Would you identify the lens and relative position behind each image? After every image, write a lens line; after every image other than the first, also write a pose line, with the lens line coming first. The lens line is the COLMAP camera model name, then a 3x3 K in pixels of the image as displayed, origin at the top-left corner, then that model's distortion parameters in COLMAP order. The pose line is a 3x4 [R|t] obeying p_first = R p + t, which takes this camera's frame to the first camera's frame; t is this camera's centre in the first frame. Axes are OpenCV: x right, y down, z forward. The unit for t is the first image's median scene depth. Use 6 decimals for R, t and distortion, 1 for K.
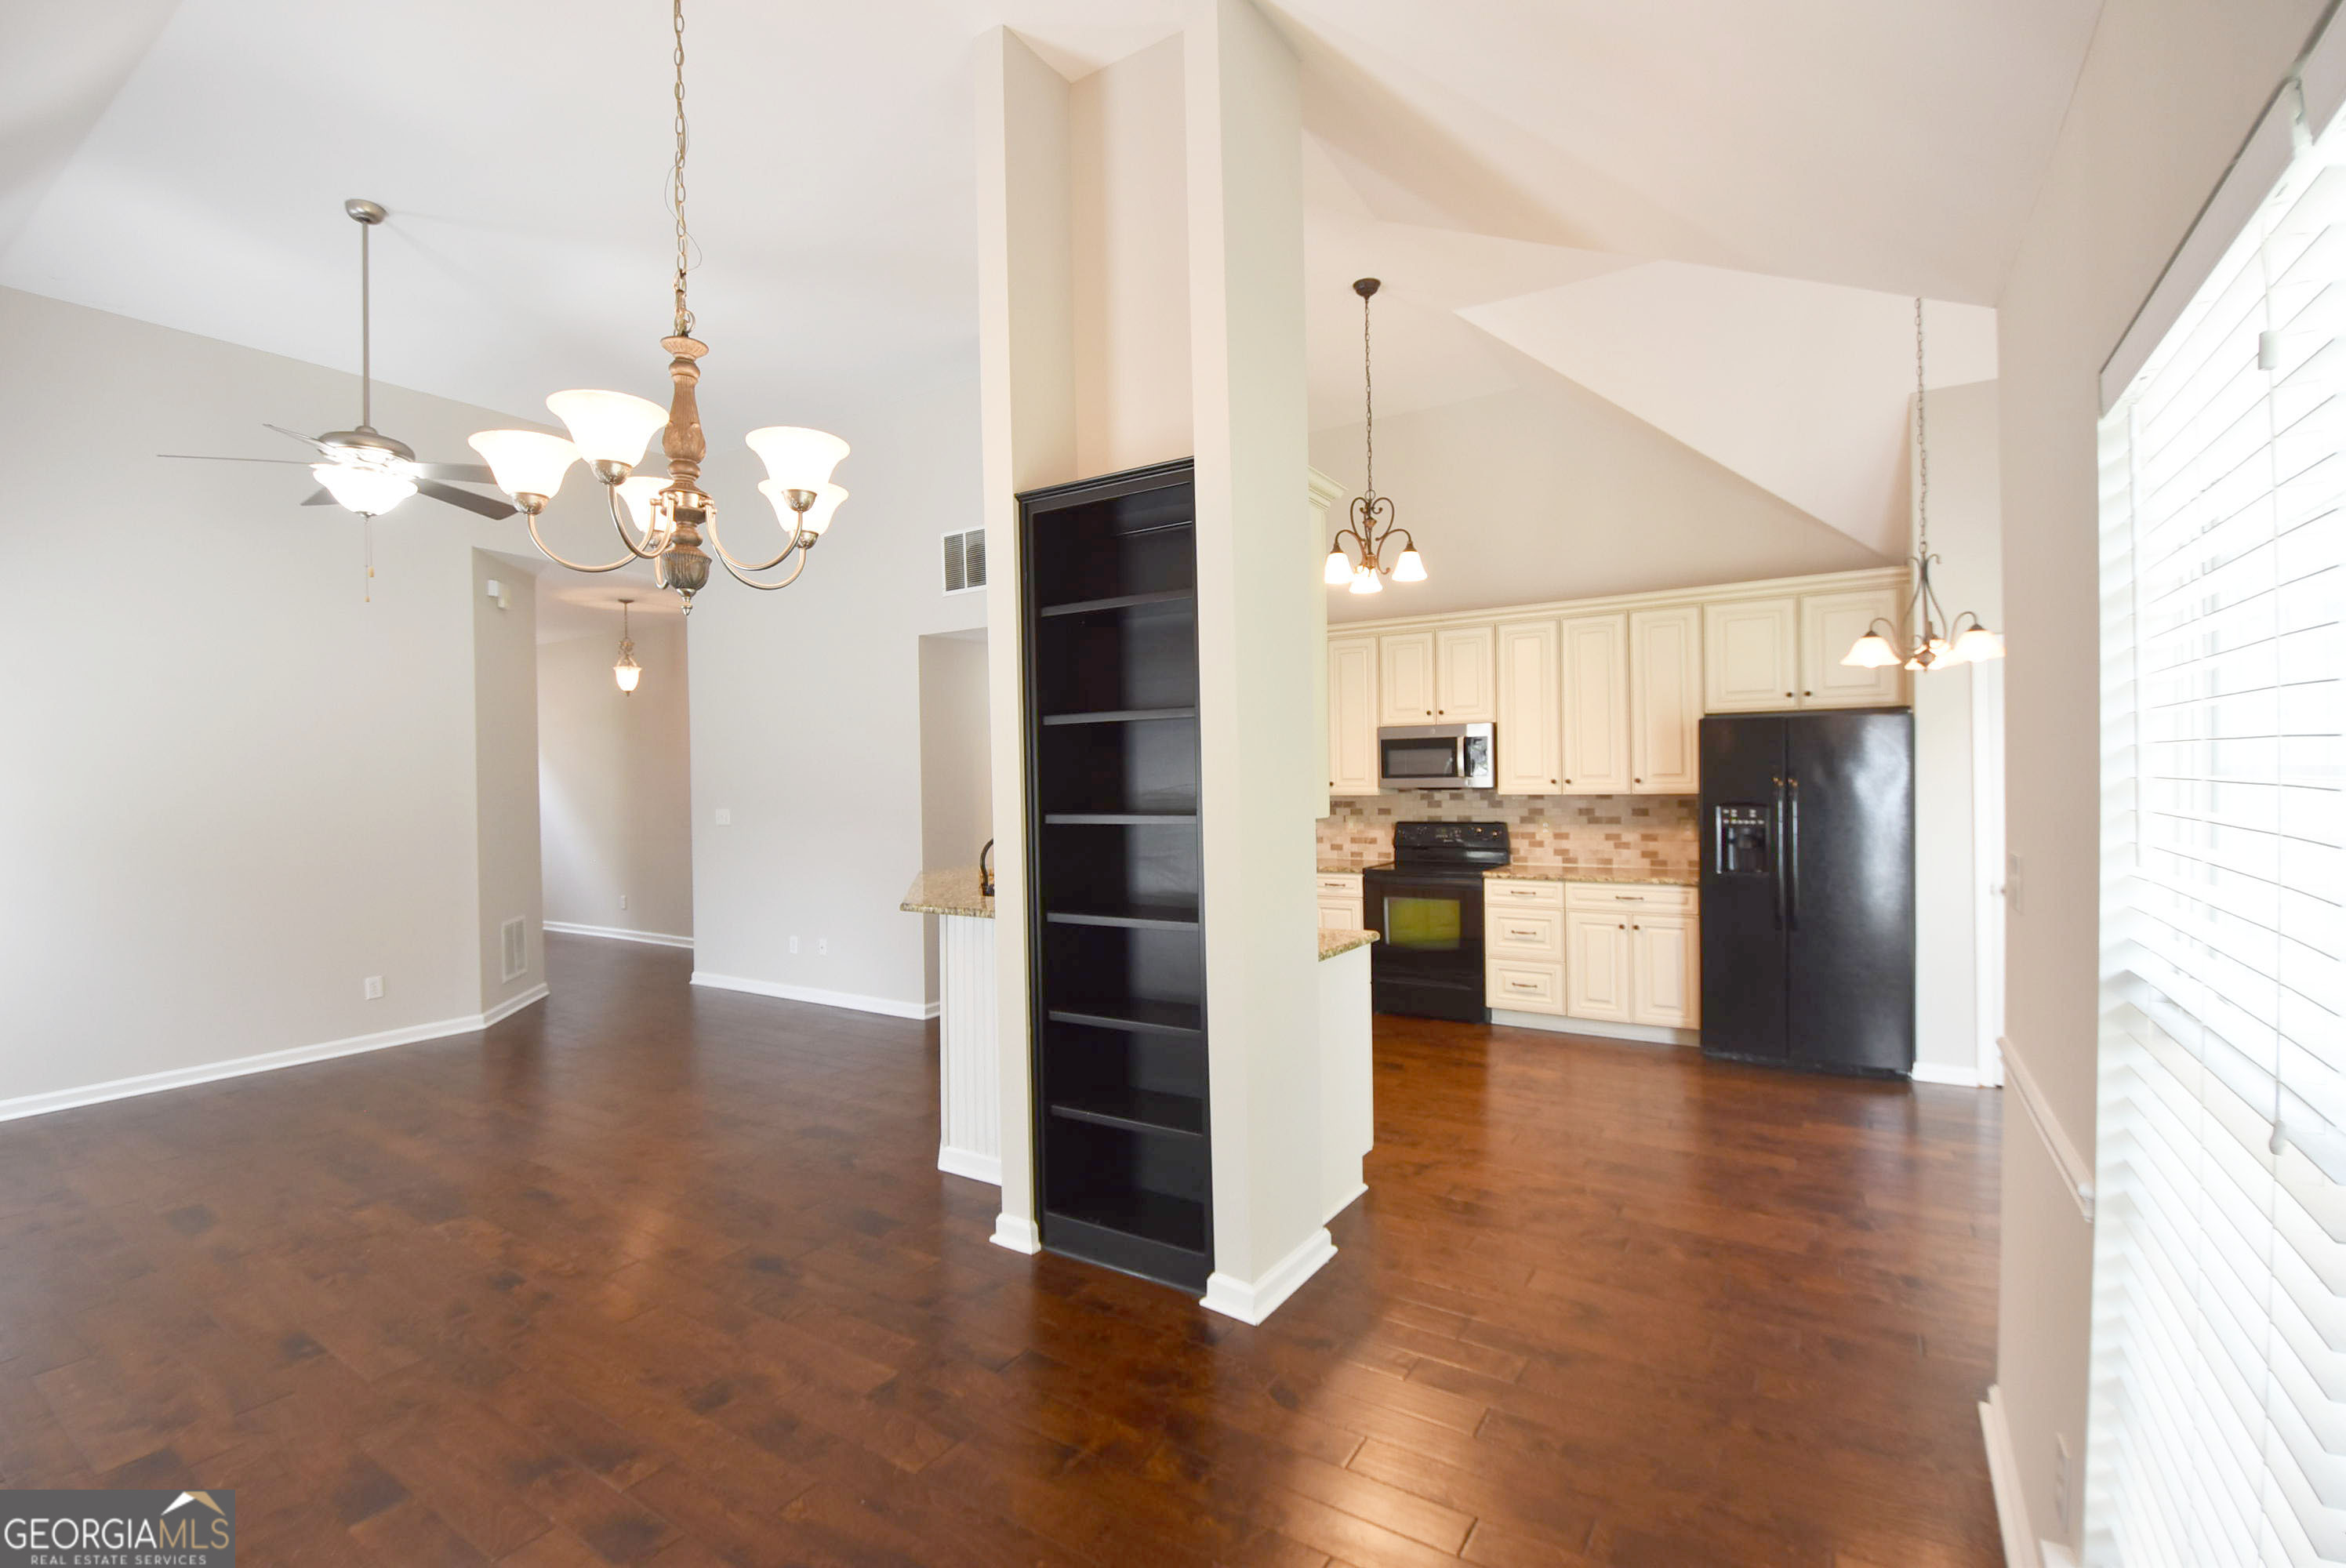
lens RADIAL K [[1029.9, 0, 1176.4], [0, 1029.9, 781.7], [0, 0, 1]] dist [0.007520, -0.019156]
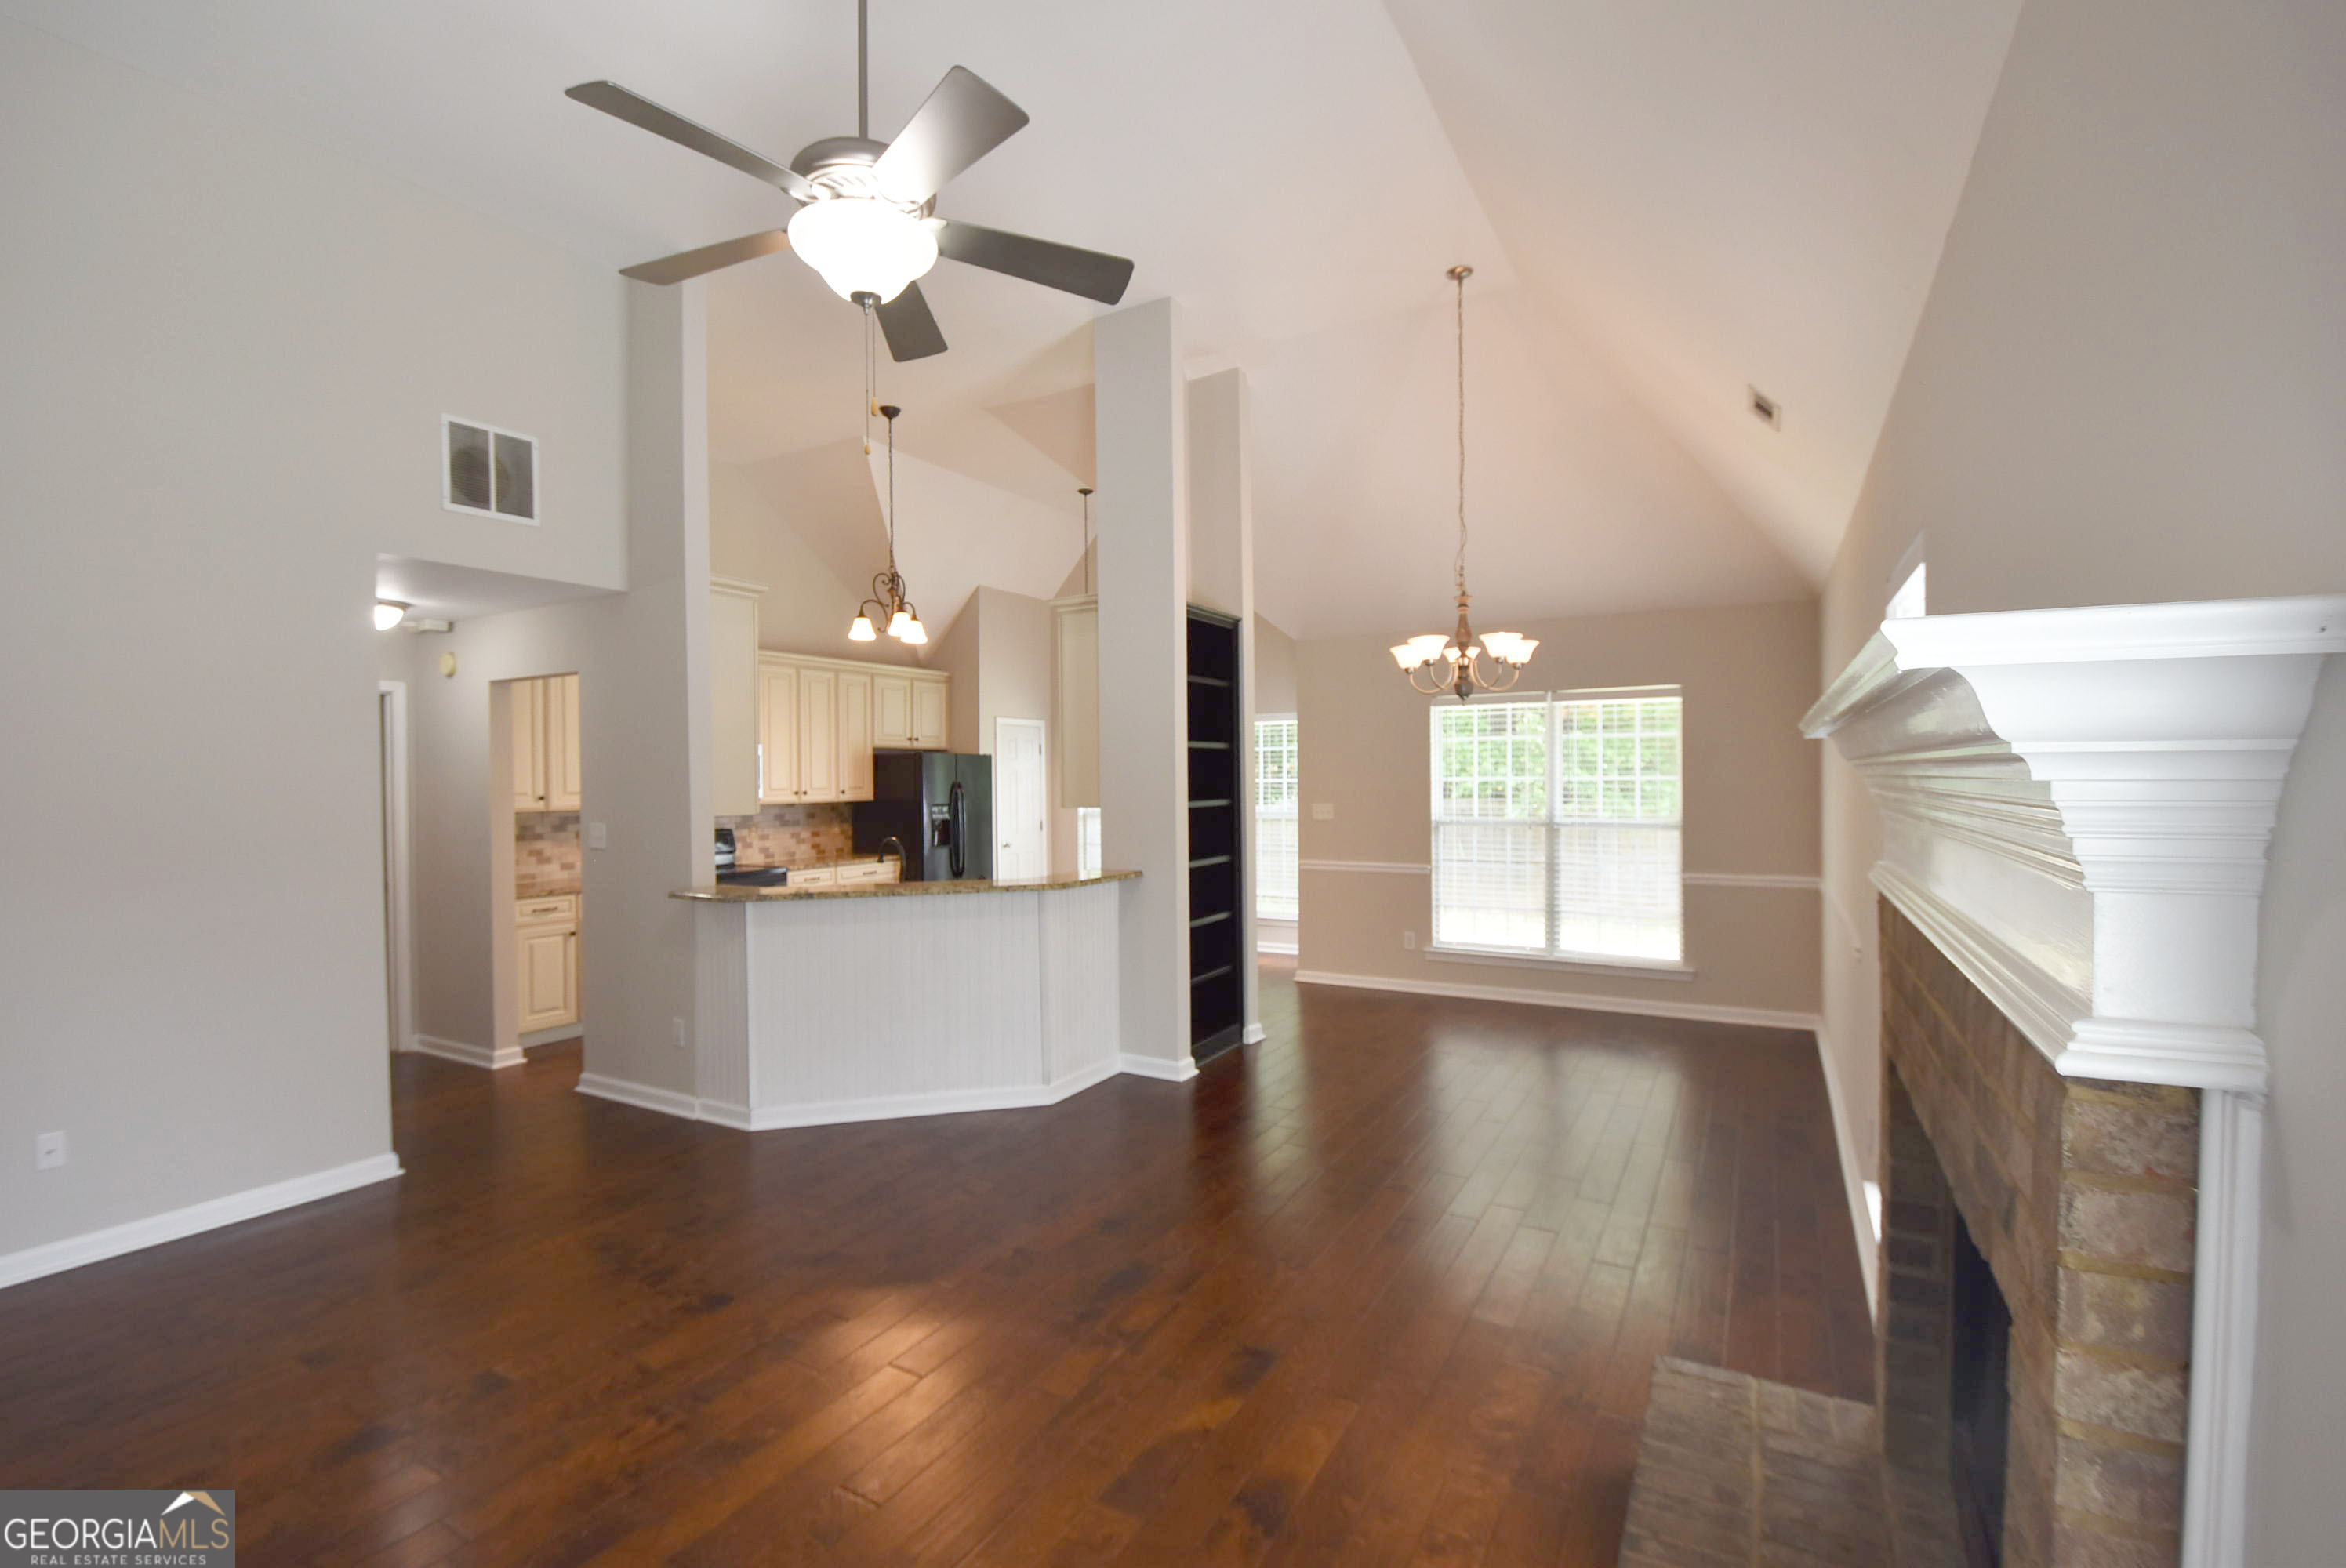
lens RADIAL K [[1028.1, 0, 1176.7], [0, 1028.1, 781.2], [0, 0, 1]] dist [0.010329, -0.022341]
pose [[-0.053872, 0.015228, 0.998432, -0.918834], [0.017588, 0.999743, -0.014299, 0.011733], [-0.998393, 0.016790, -0.054126, 0.581143]]
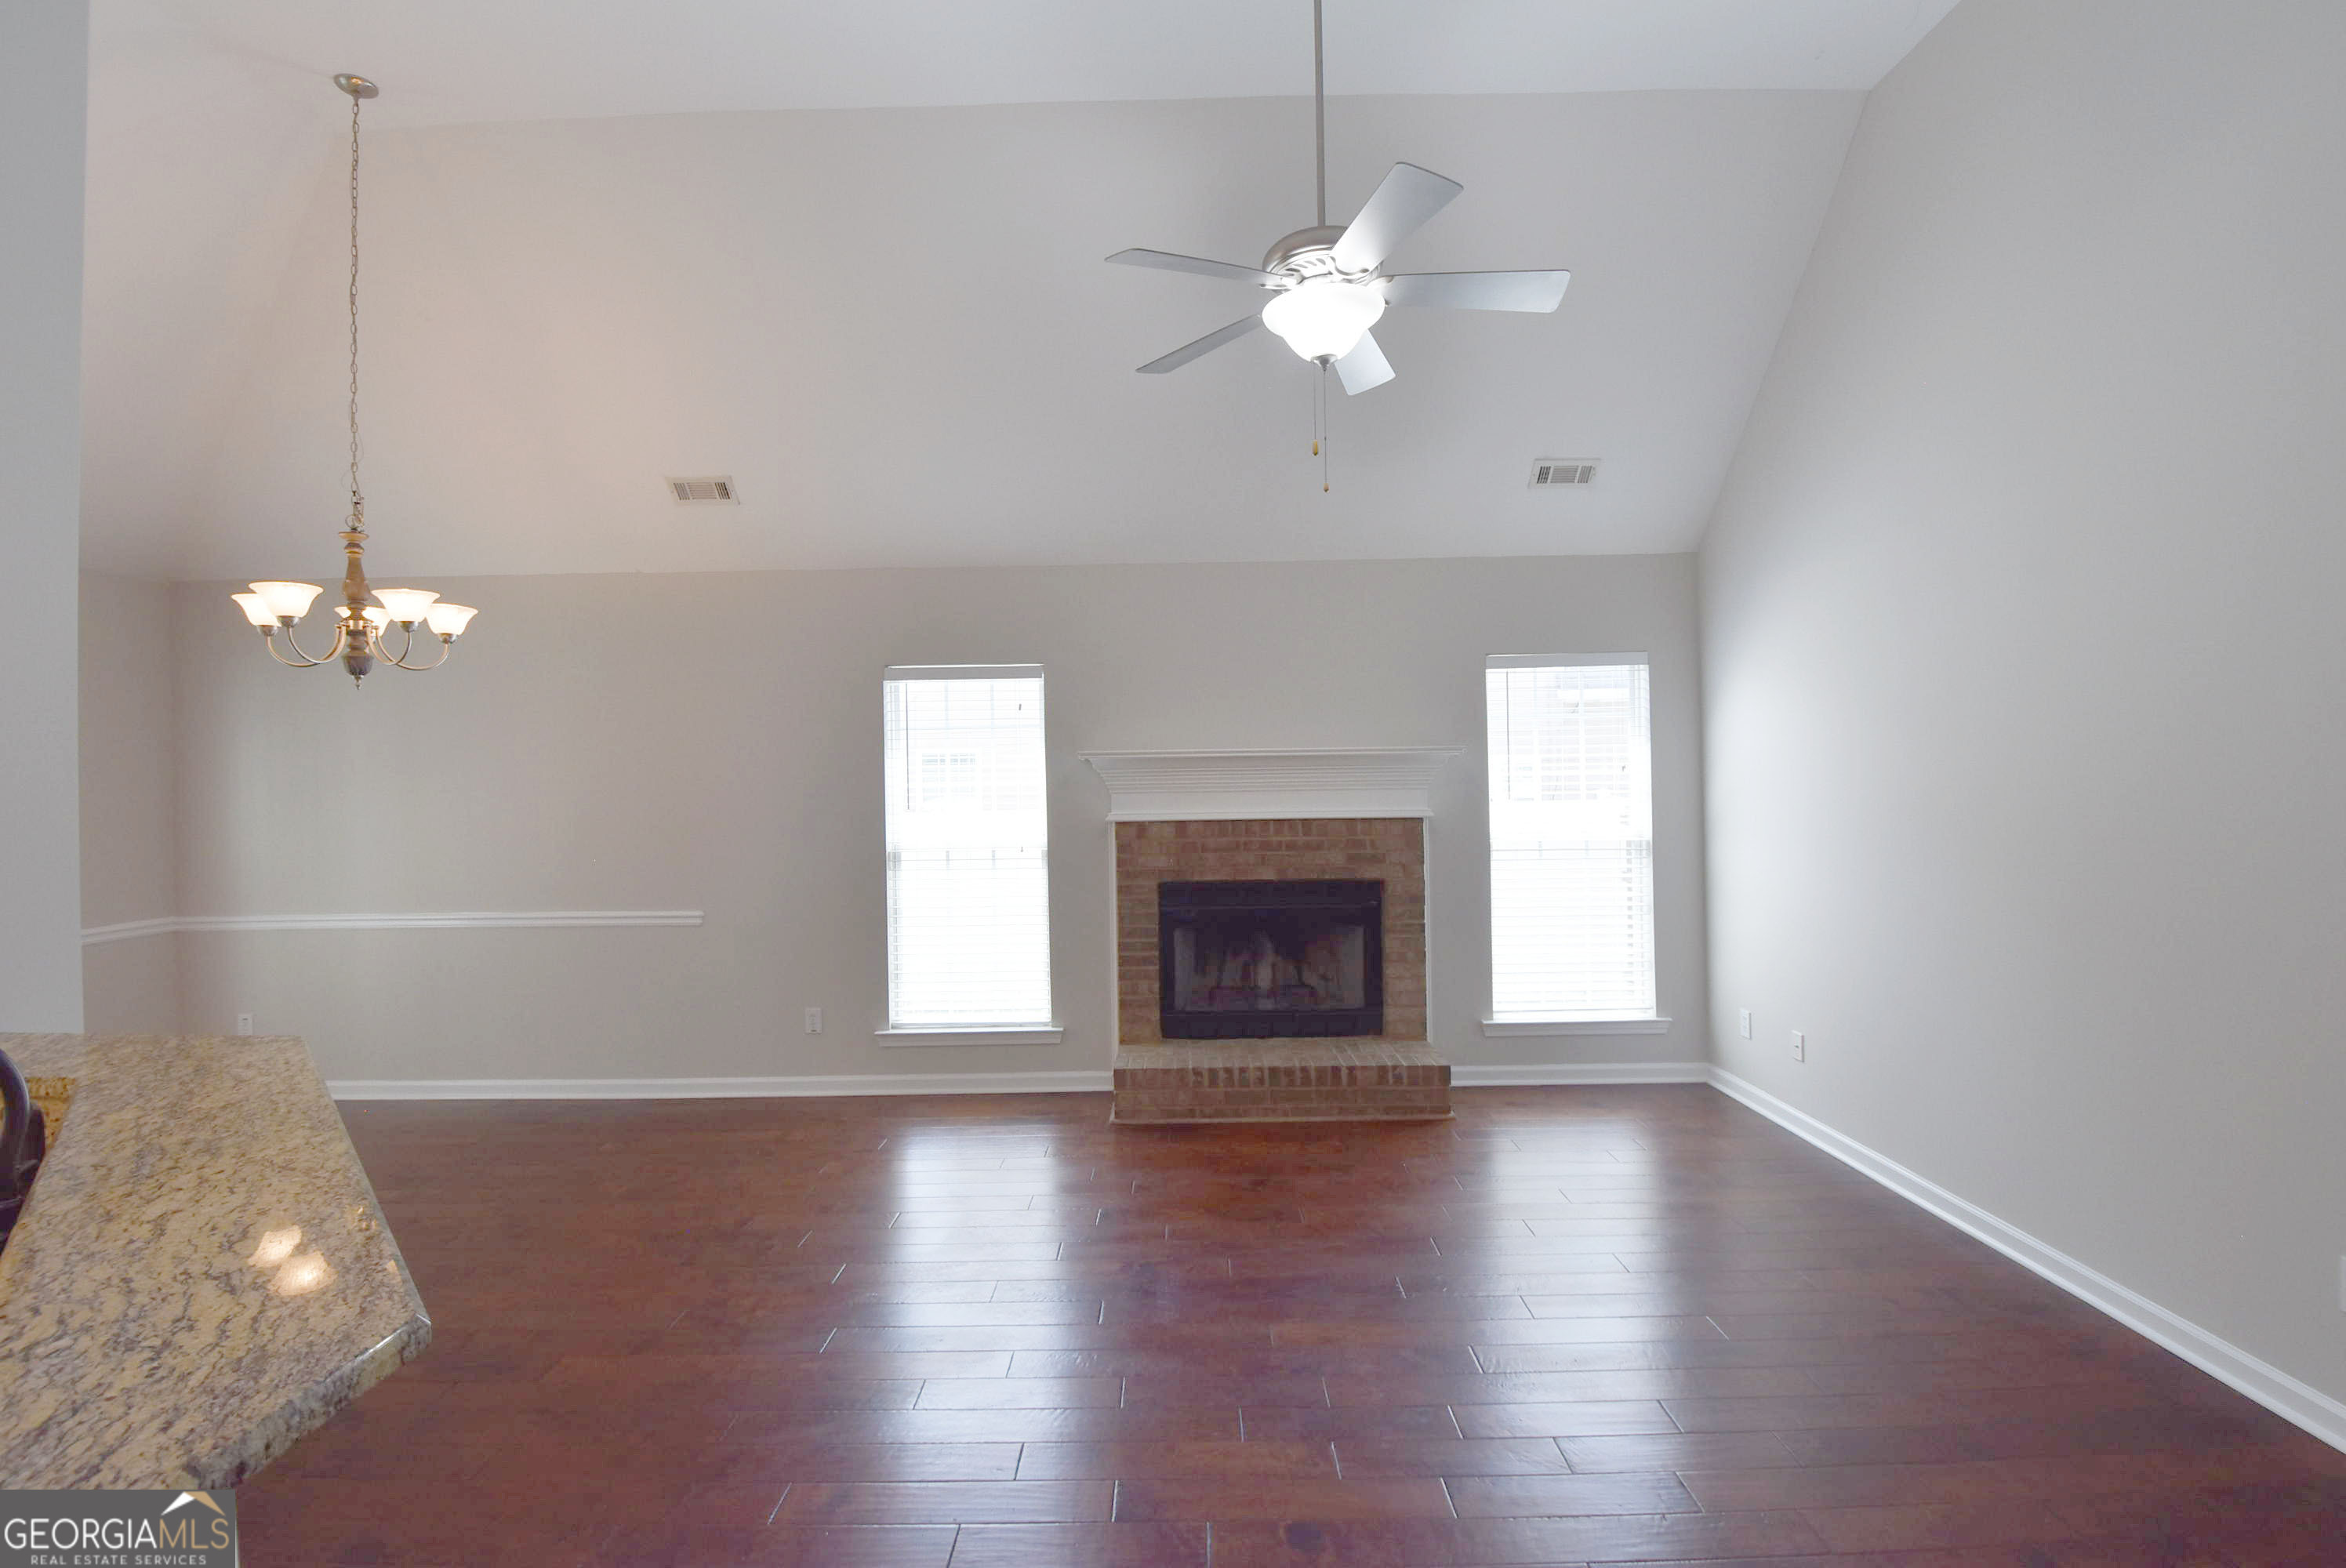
lens RADIAL K [[1029.9, 0, 1176.4], [0, 1029.9, 781.7], [0, 0, 1]] dist [0.007520, -0.019156]
pose [[-0.845290, 0.032876, -0.533296, -0.228631], [0.027004, 0.999458, 0.018811, -0.001107], [0.533625, 0.001499, -0.845720, 1.024505]]
